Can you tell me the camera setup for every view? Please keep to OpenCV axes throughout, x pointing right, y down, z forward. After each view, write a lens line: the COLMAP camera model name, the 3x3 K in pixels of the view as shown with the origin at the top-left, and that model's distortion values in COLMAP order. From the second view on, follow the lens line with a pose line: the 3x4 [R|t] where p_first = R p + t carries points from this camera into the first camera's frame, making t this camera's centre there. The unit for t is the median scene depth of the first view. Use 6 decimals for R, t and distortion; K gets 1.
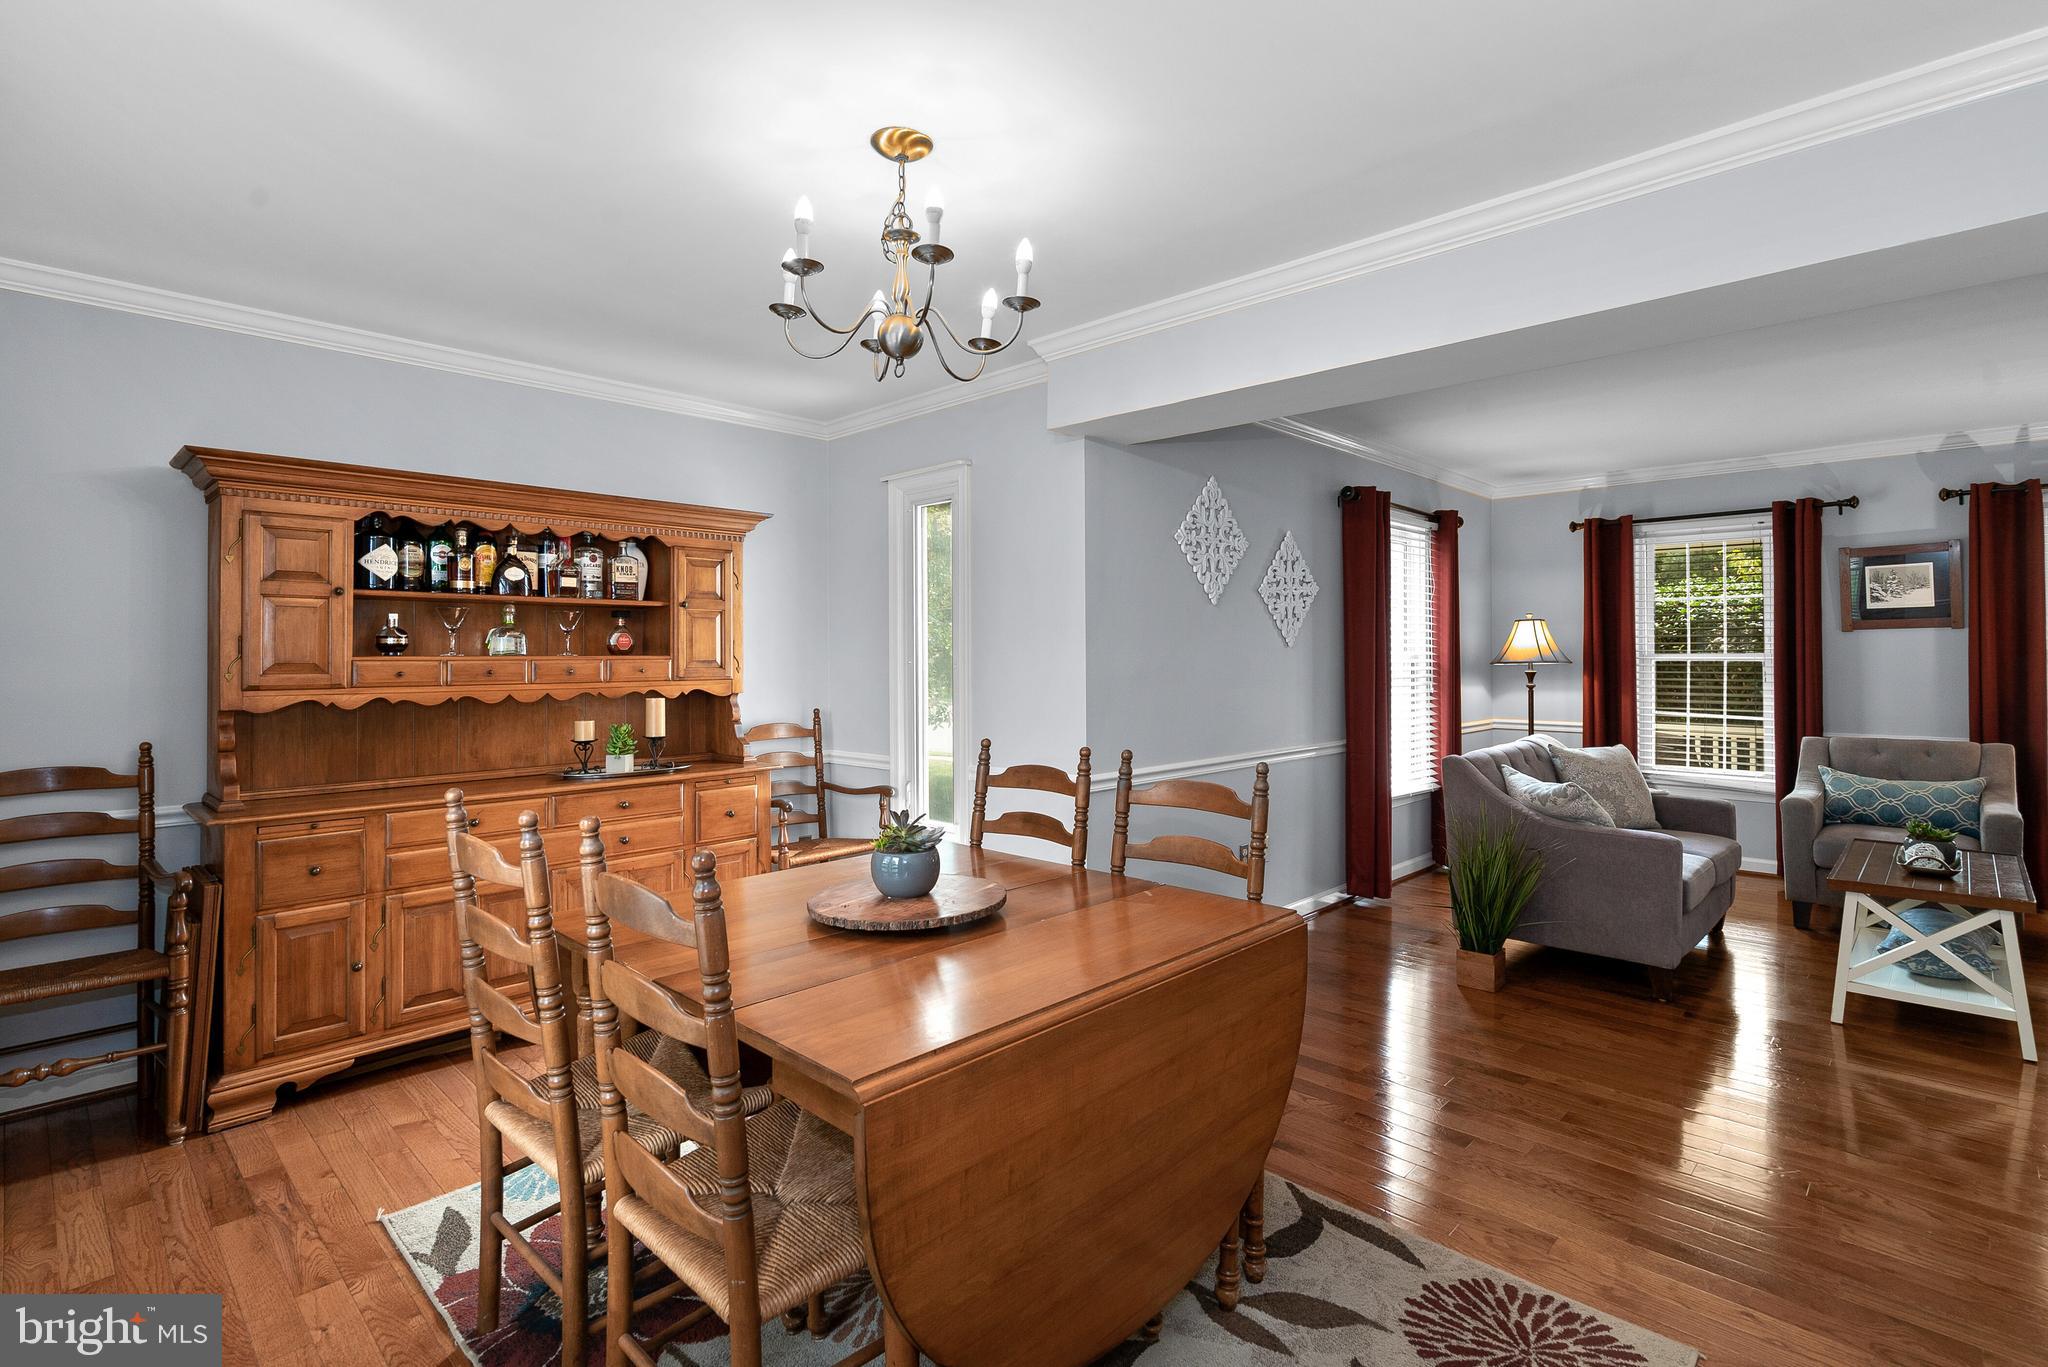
lens RADIAL K [[973.3, 0, 1024.0], [0, 973.3, 683.5], [0, 0, 1]] dist [-0.001116, -0.000066]
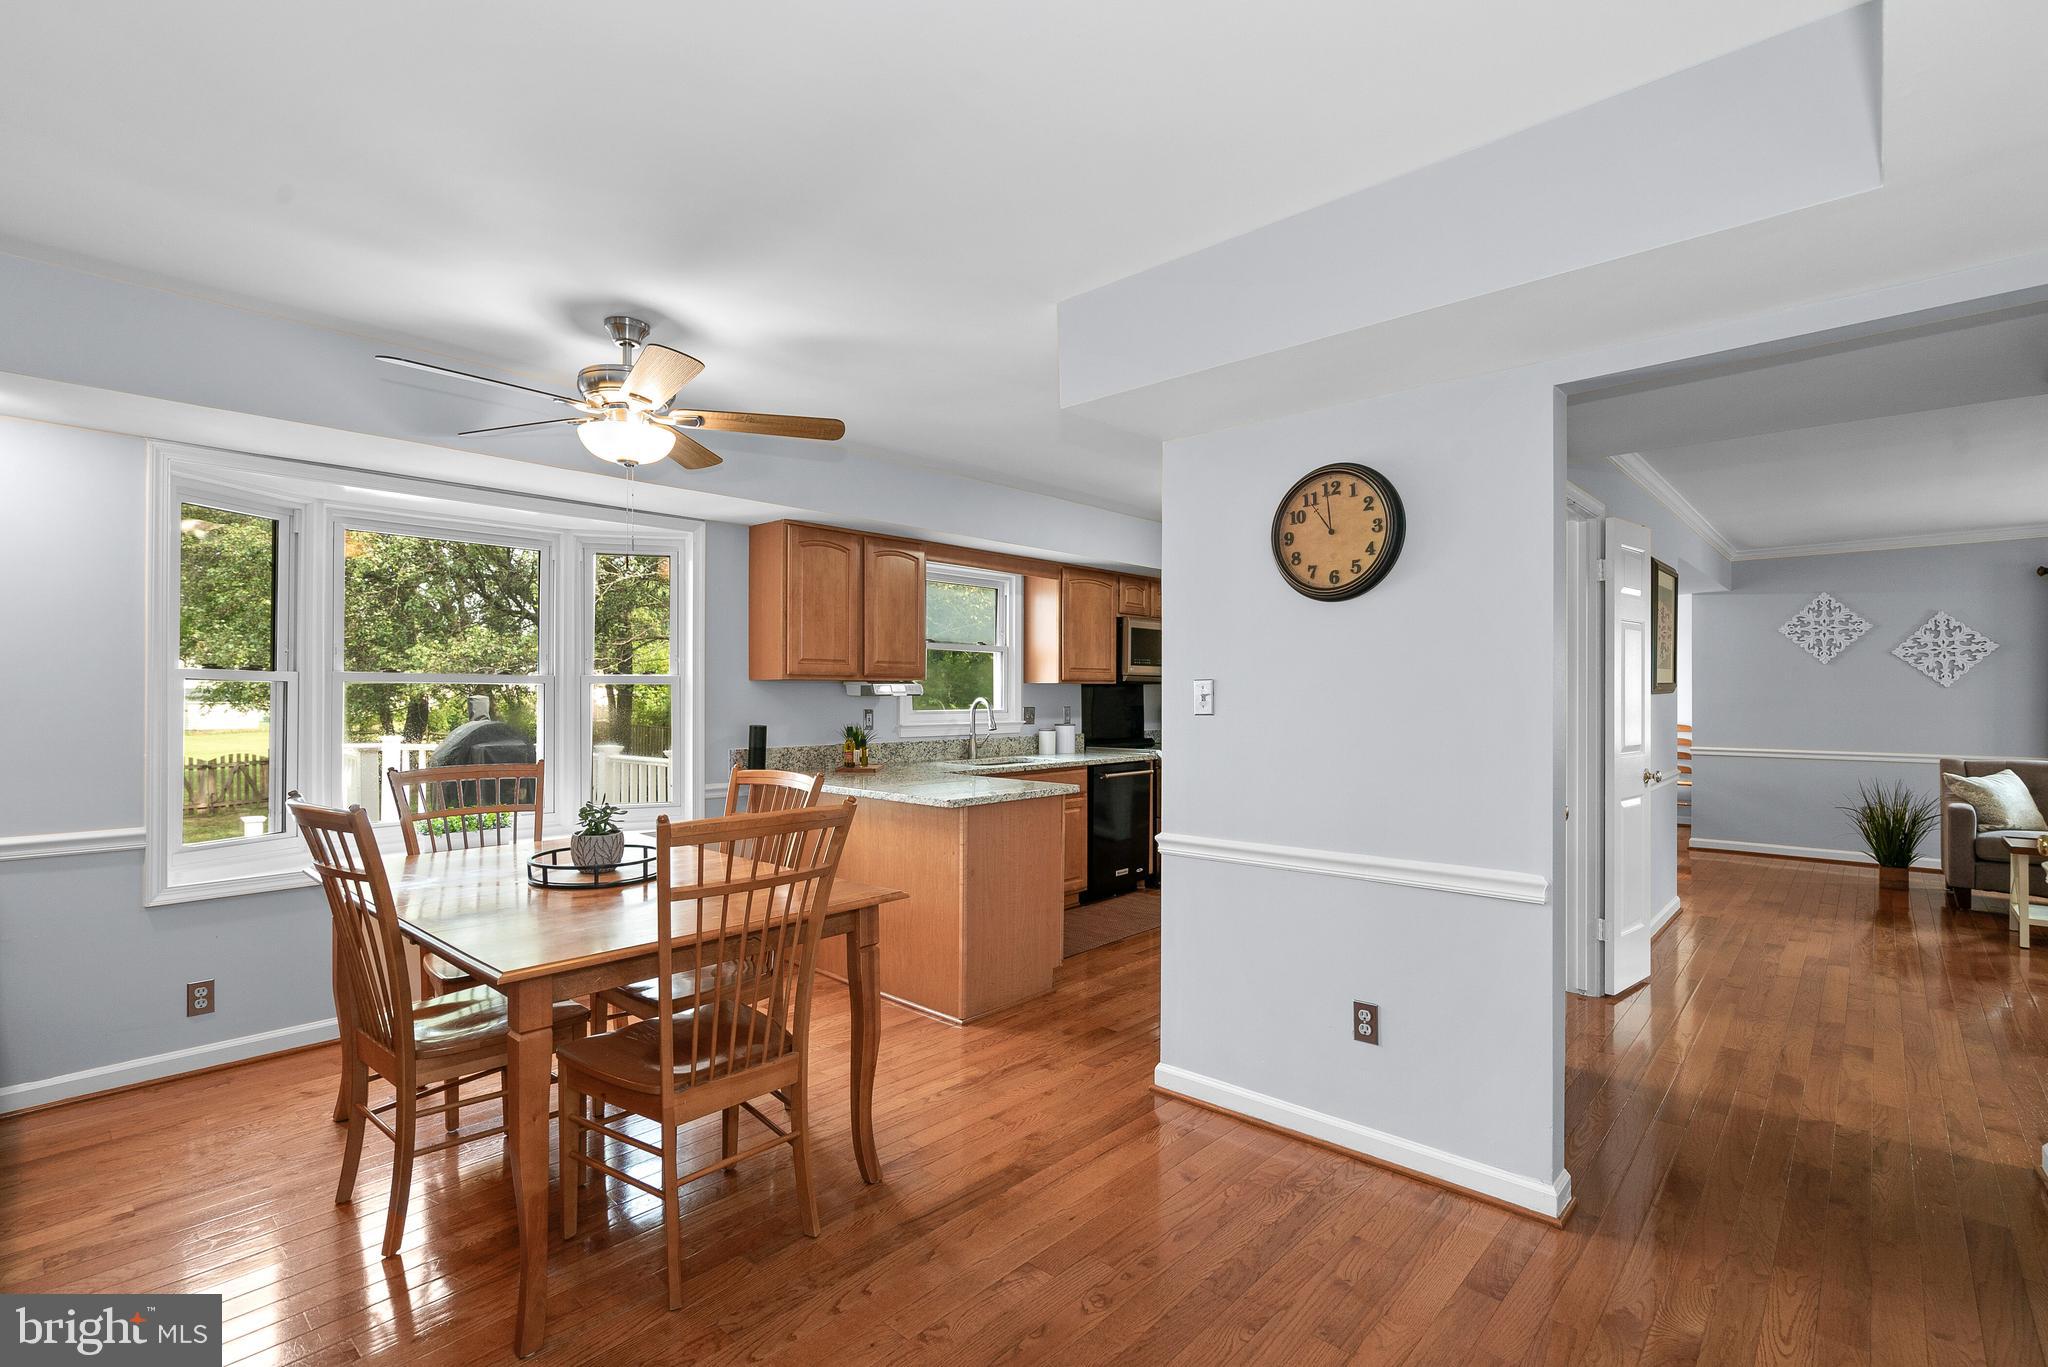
lens RADIAL K [[973.3, 0, 1024.0], [0, 973.3, 683.5], [0, 0, 1]] dist [-0.001116, -0.000066]
pose [[0.040544, -0.007888, -0.999147, 1.483407], [-0.021053, 0.999740, -0.008747, -0.003294], [0.998956, 0.021390, 0.040367, -0.386739]]
